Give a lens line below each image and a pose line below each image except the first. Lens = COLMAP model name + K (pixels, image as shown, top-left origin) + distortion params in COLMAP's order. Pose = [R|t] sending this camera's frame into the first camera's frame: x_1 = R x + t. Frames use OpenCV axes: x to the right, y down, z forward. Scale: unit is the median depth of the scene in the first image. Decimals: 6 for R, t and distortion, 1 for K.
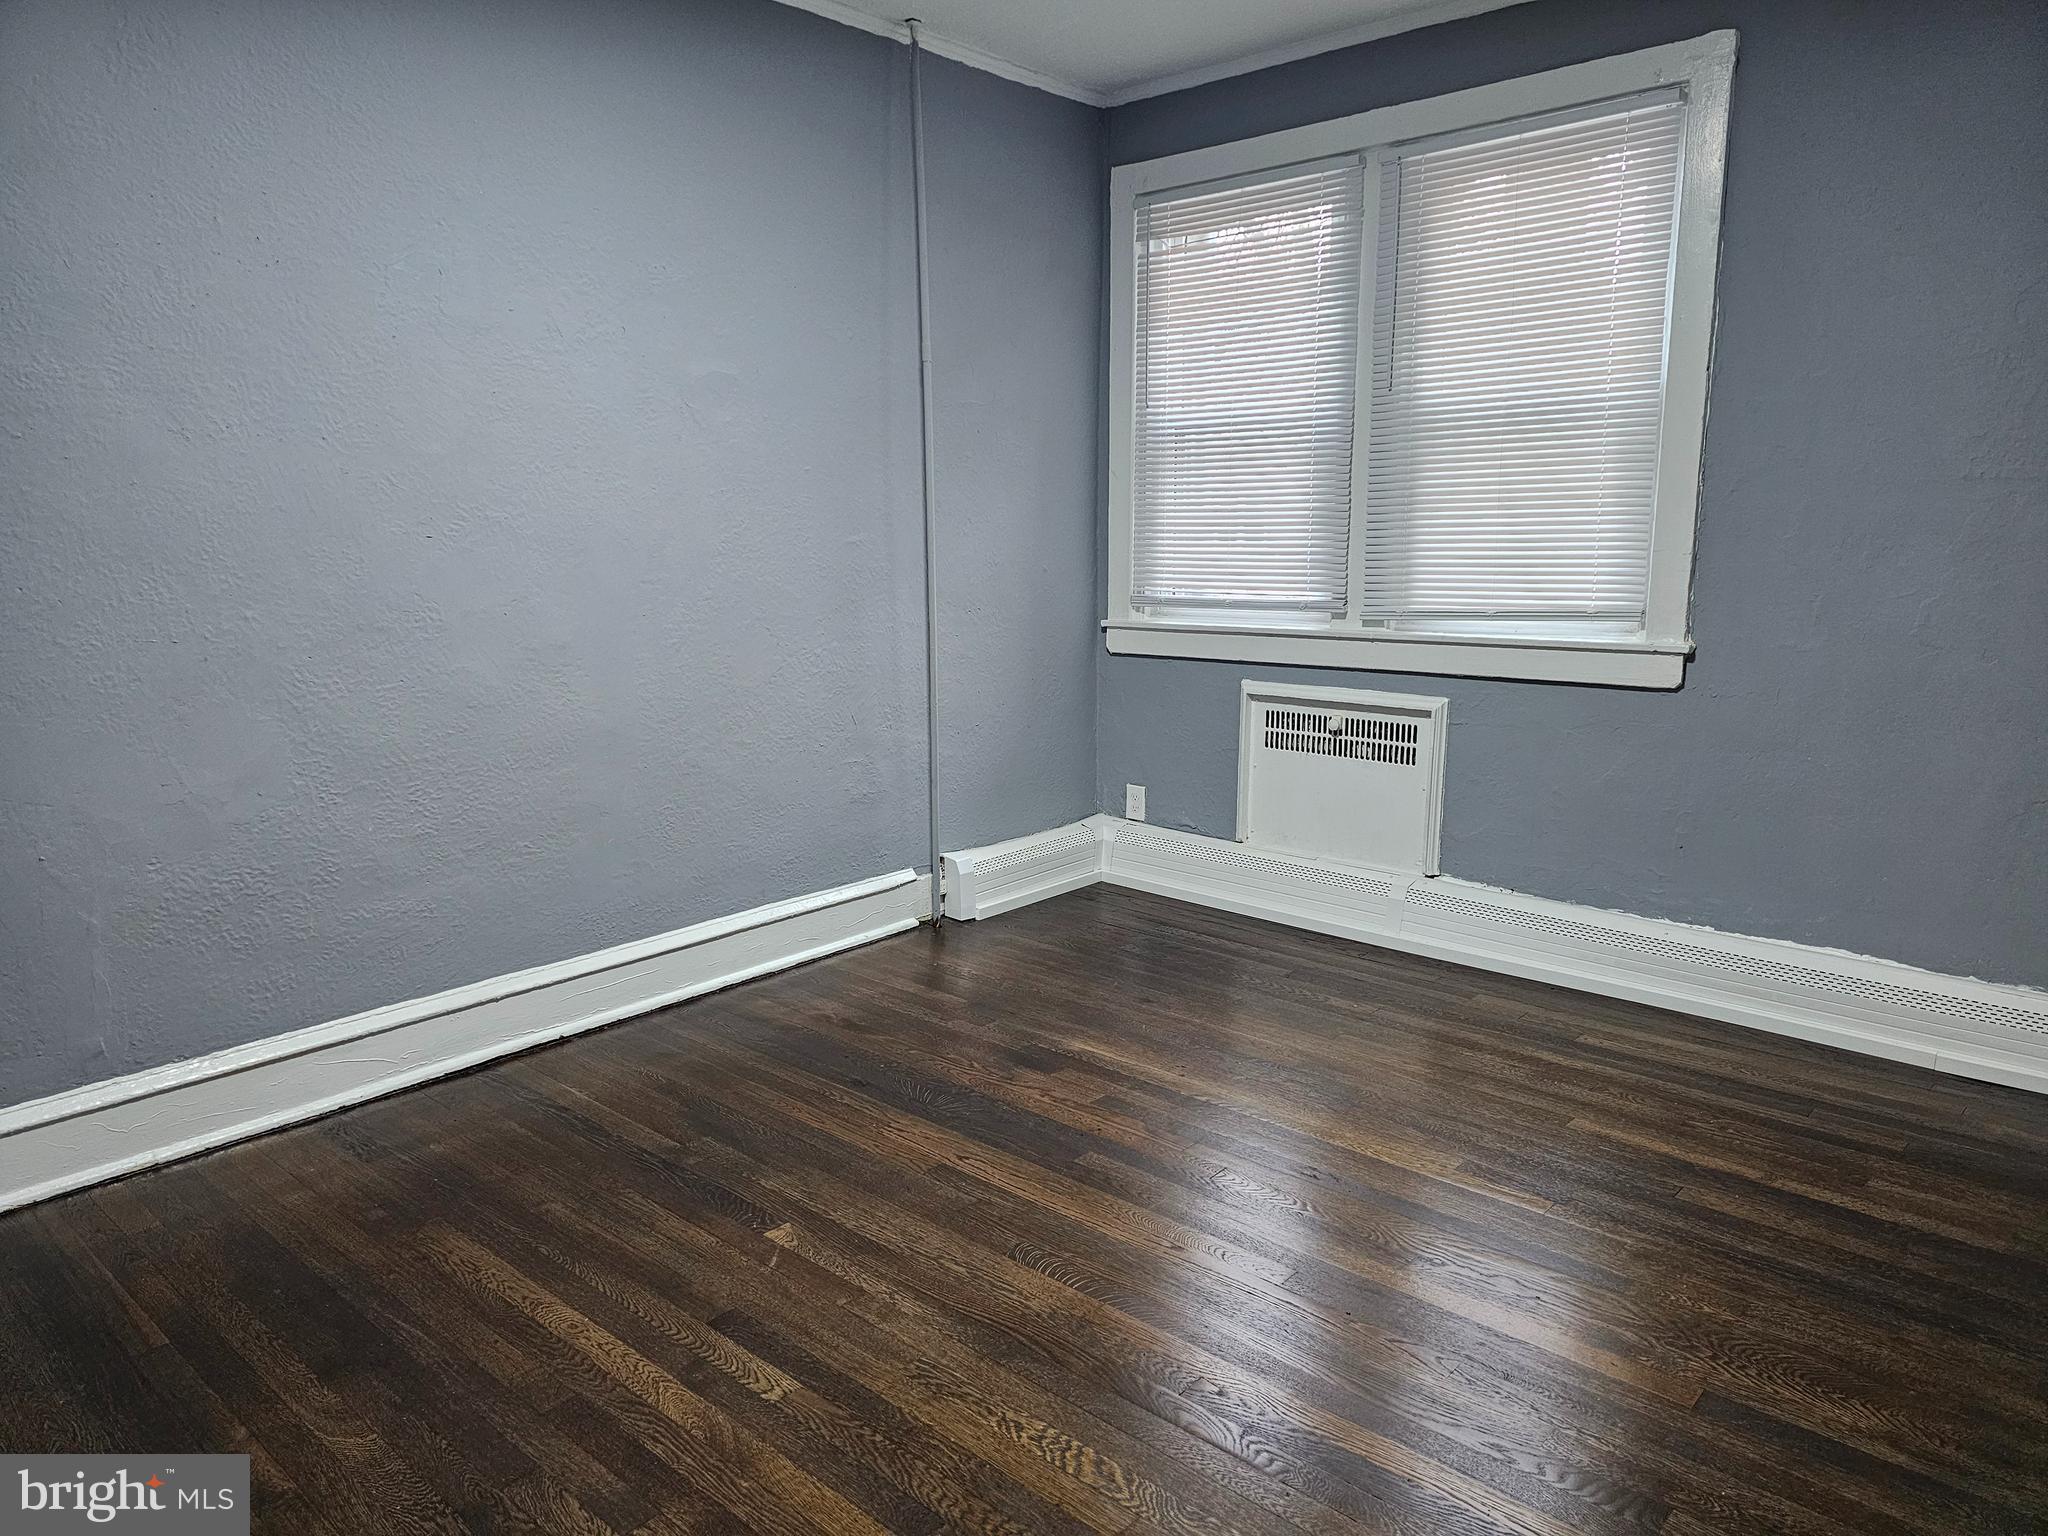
lens RADIAL K [[1357.6, 0, 1034.6], [0, 1357.6, 743.5], [0, 0, 1]] dist [0.113640, -0.105291]
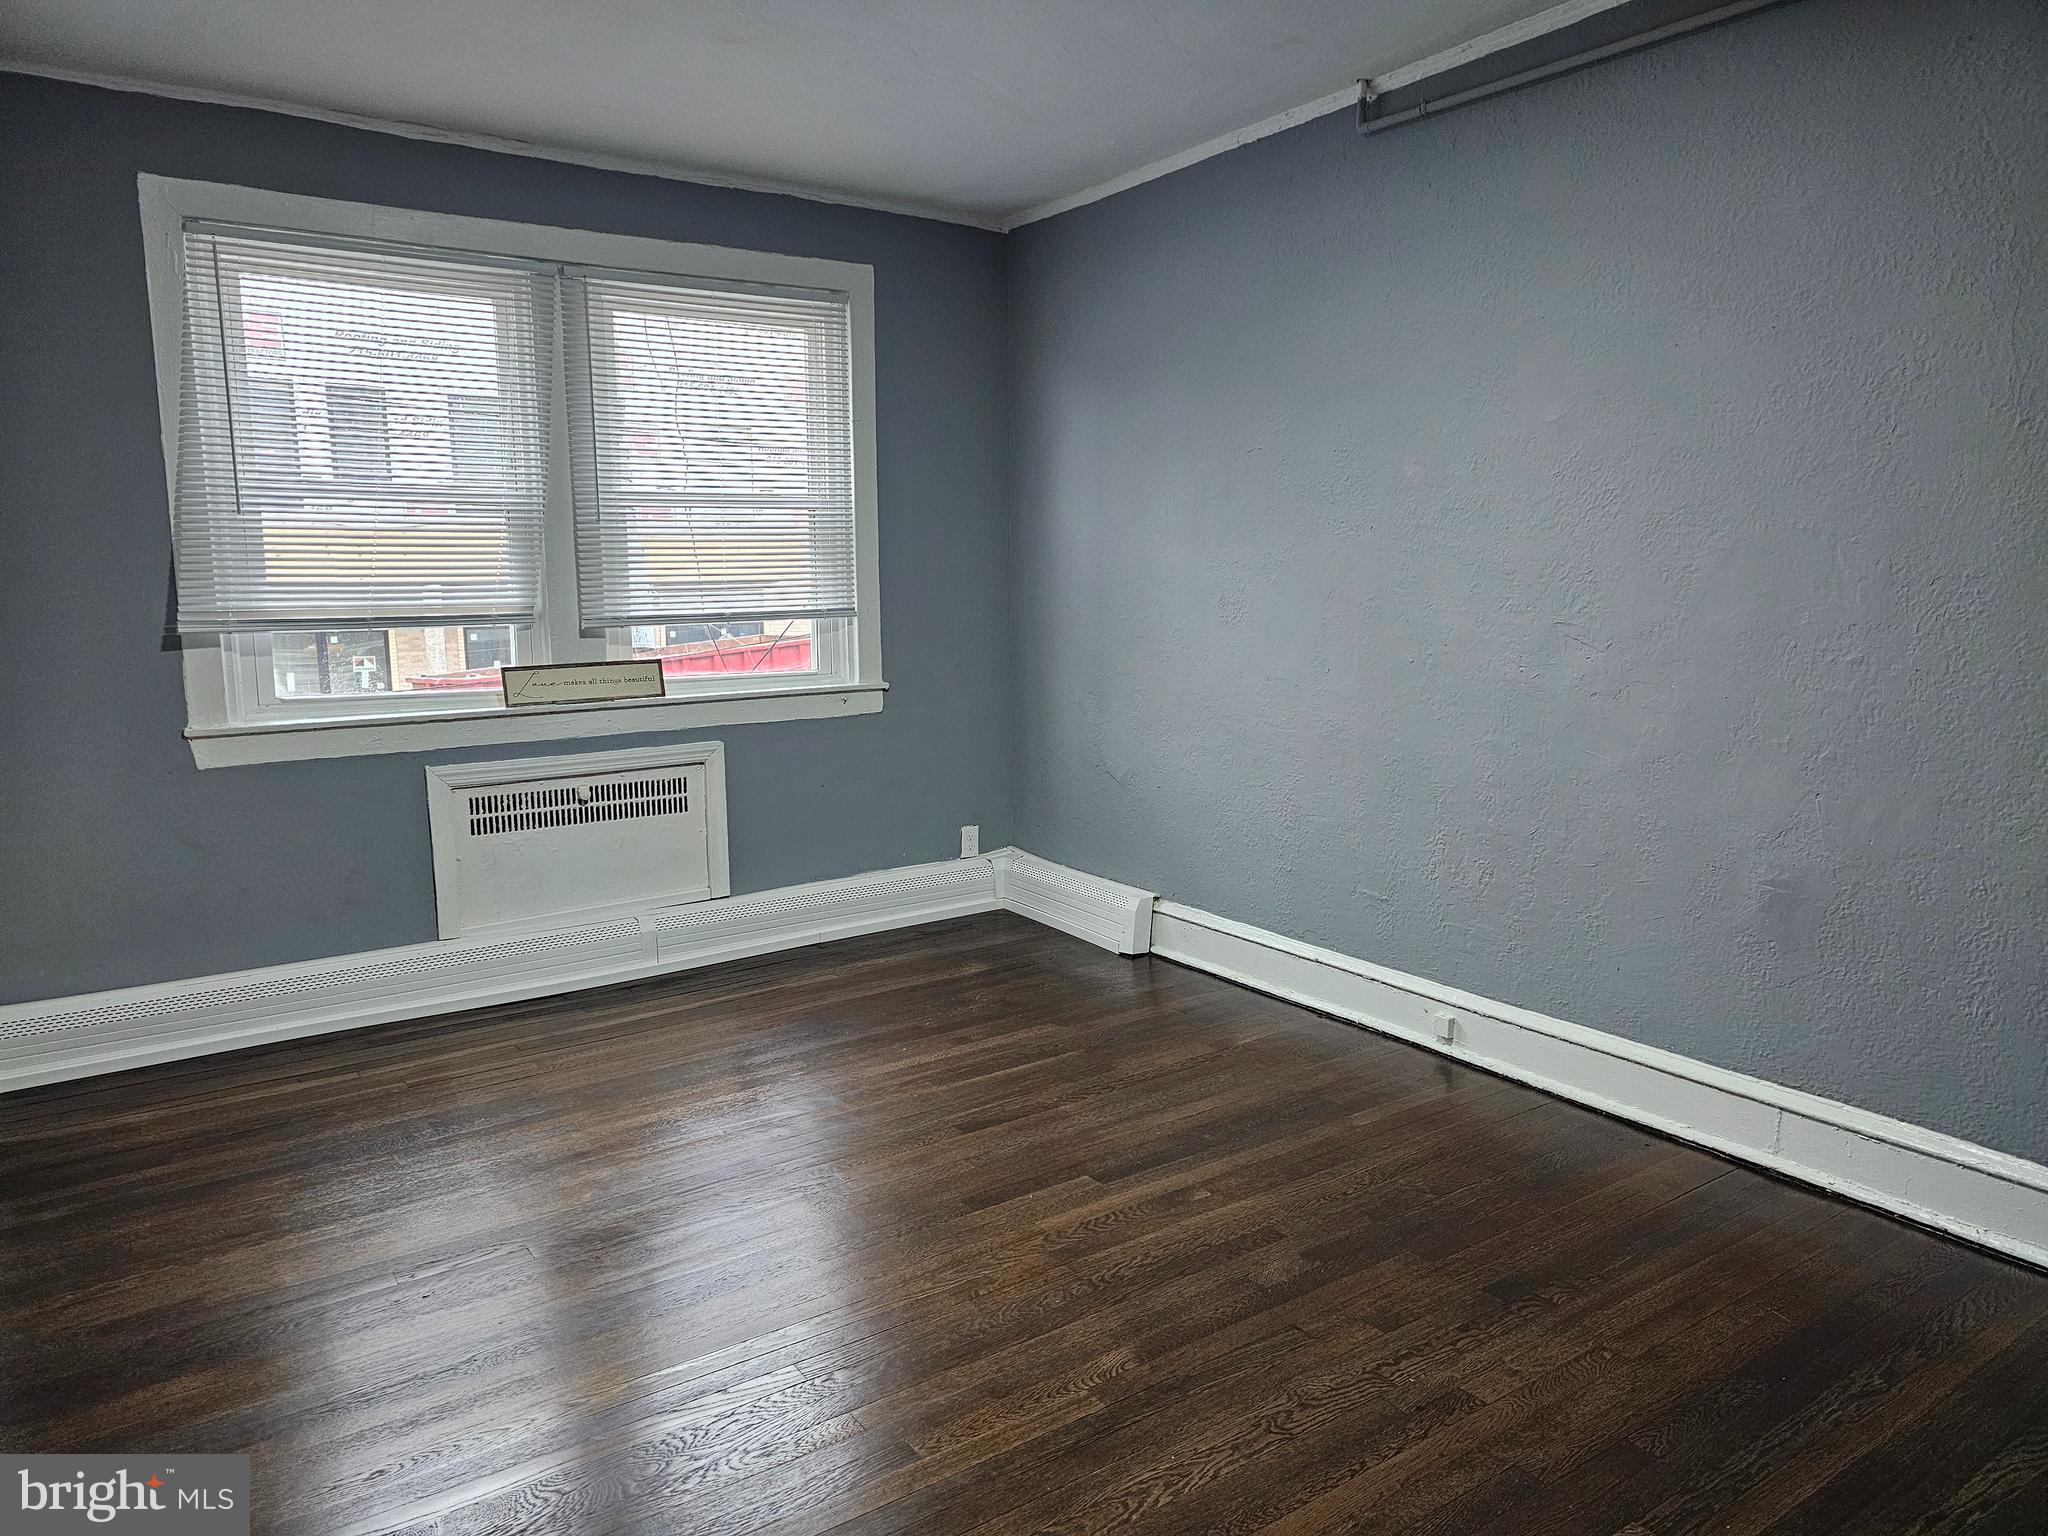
lens RADIAL K [[1357.6, 0, 1034.6], [0, 1357.6, 743.5], [0, 0, 1]] dist [0.113640, -0.105291]
pose [[0.310788, -0.138910, 0.940274, -0.699036], [0.164067, 0.982254, 0.090883, -0.096334], [-0.936212, 0.126023, 0.328064, 0.343706]]
